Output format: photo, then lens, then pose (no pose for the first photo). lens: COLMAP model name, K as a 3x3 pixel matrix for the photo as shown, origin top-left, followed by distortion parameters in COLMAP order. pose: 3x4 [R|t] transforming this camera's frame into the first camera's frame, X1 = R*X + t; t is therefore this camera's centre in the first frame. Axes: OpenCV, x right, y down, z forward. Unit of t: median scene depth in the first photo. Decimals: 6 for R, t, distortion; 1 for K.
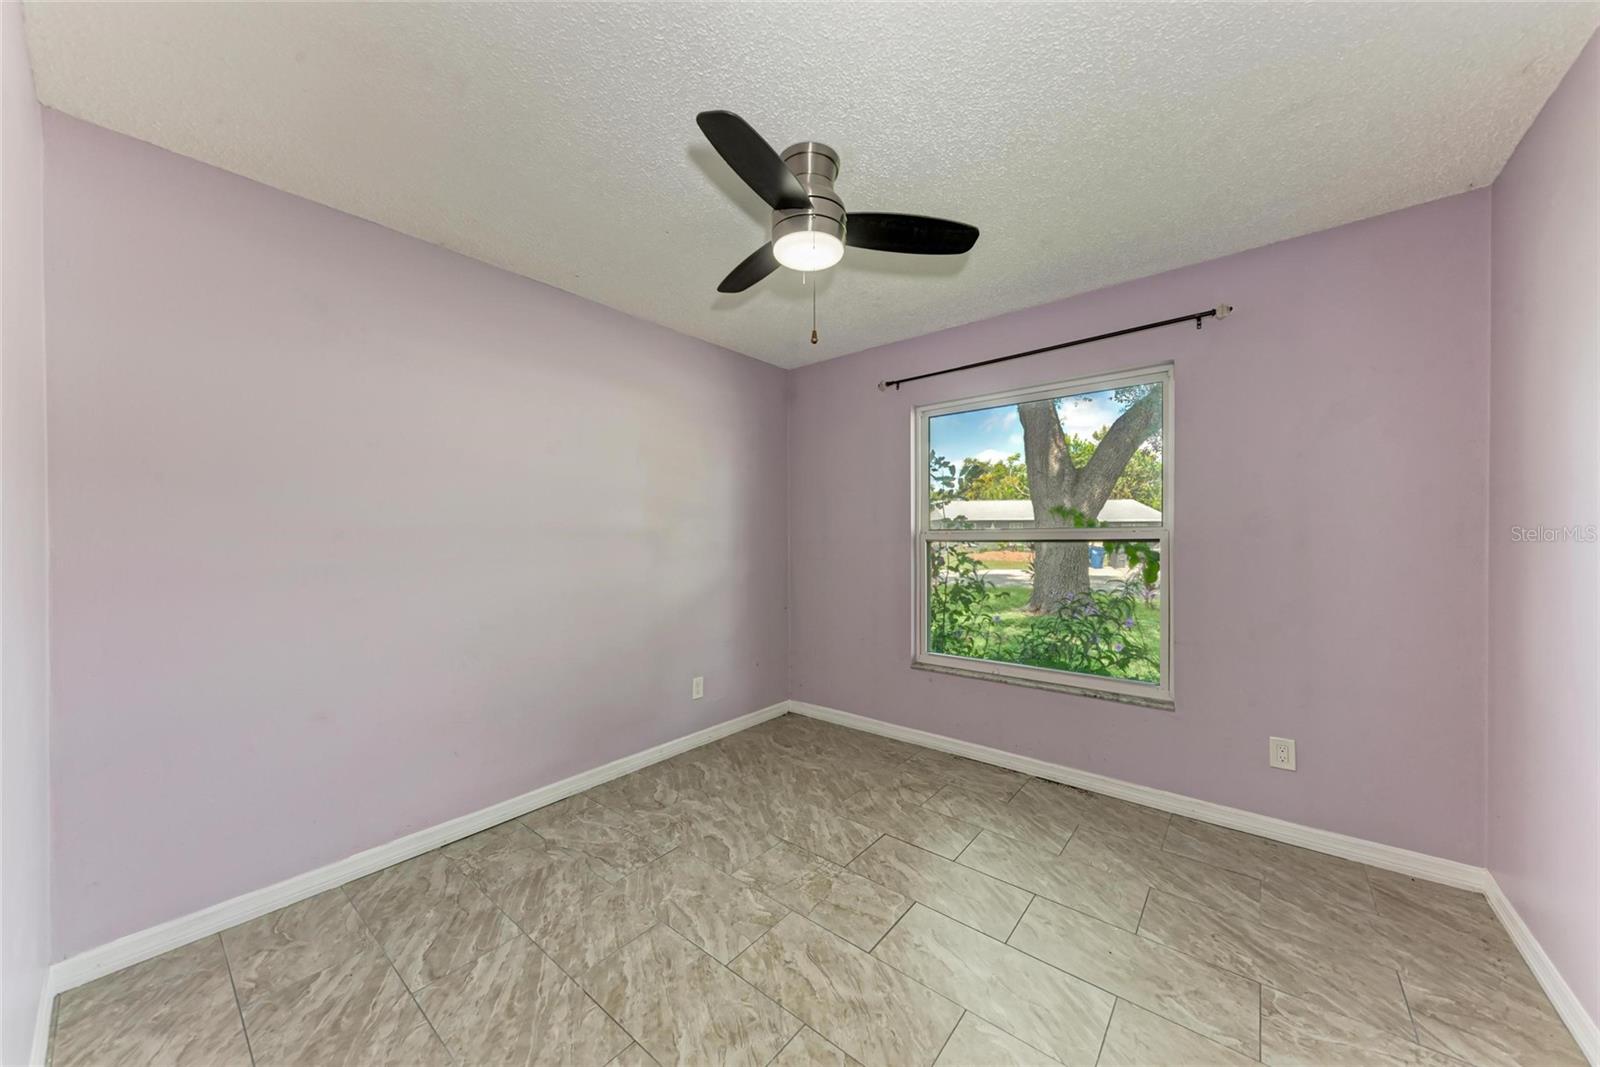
lens RADIAL K [[549.9, 0, 803.1], [0, 549.9, 533.5], [0, 0, 1]] dist [0.015509, -0.003927]
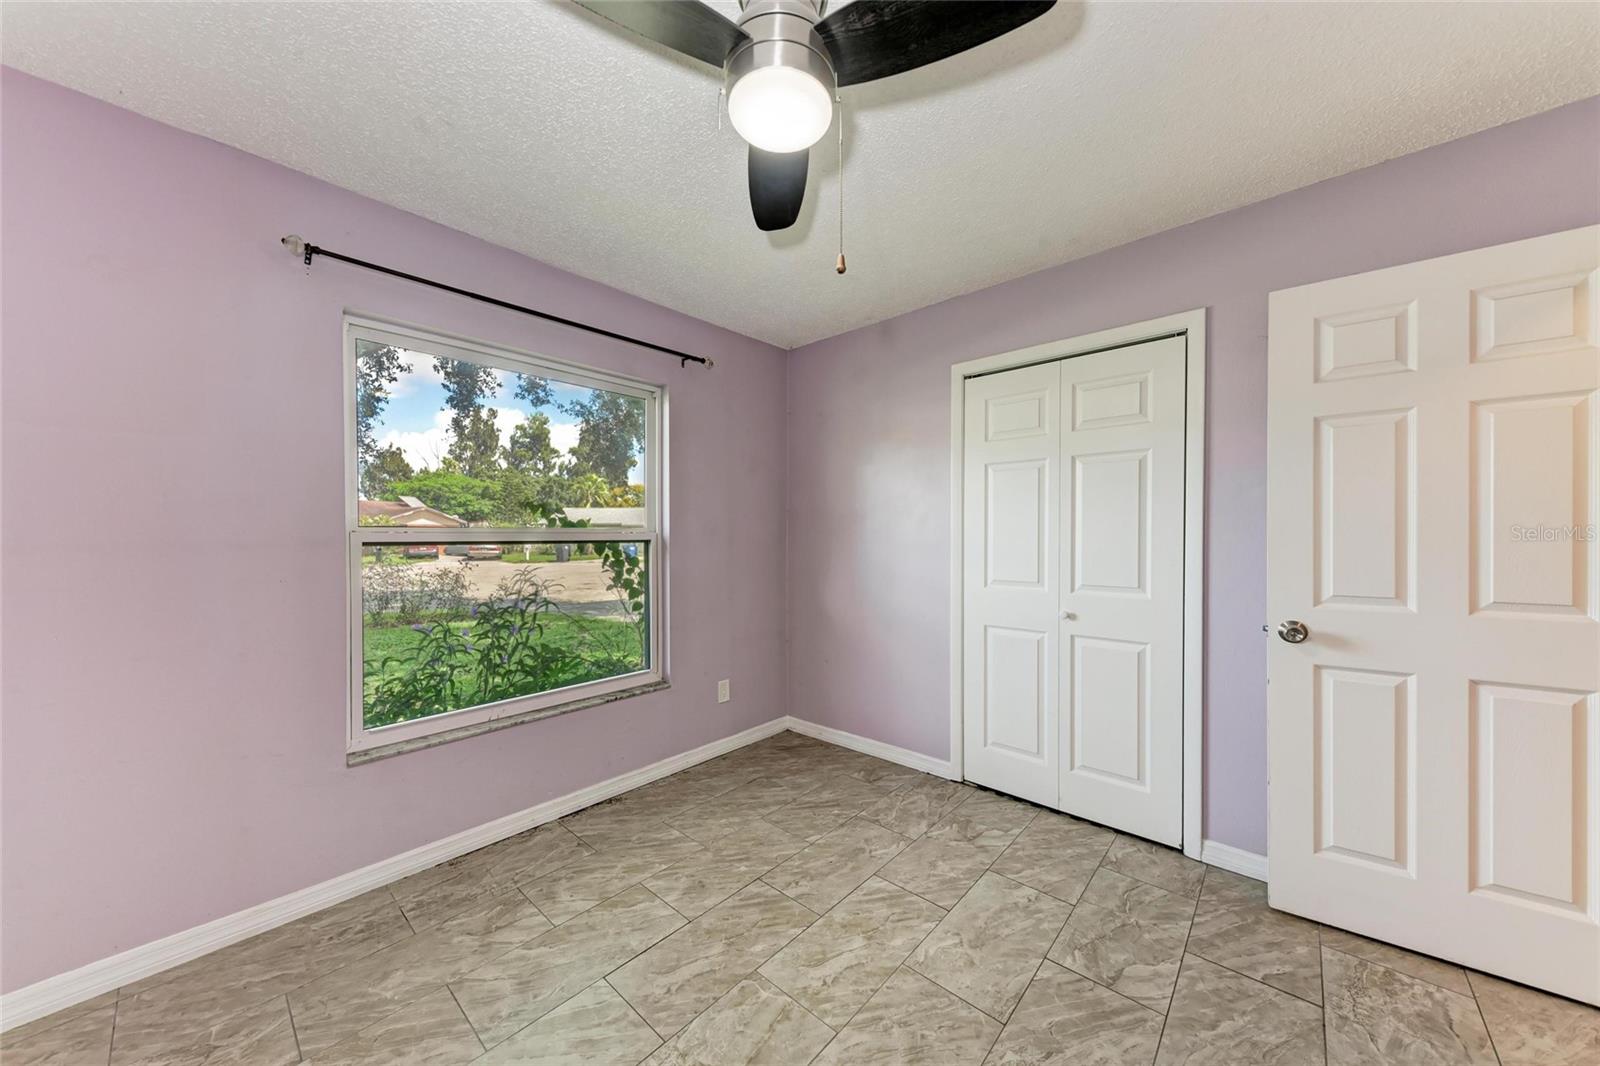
lens RADIAL K [[549.9, 0, 802.1], [0, 549.9, 540.1], [0, 0, 1]] dist [0.015509, -0.003927]
pose [[0.042612, -0.001829, 0.999090, -0.509811], [-0.003454, 0.999992, 0.001978, 0.009514], [-0.999086, -0.003535, 0.042605, 0.724550]]
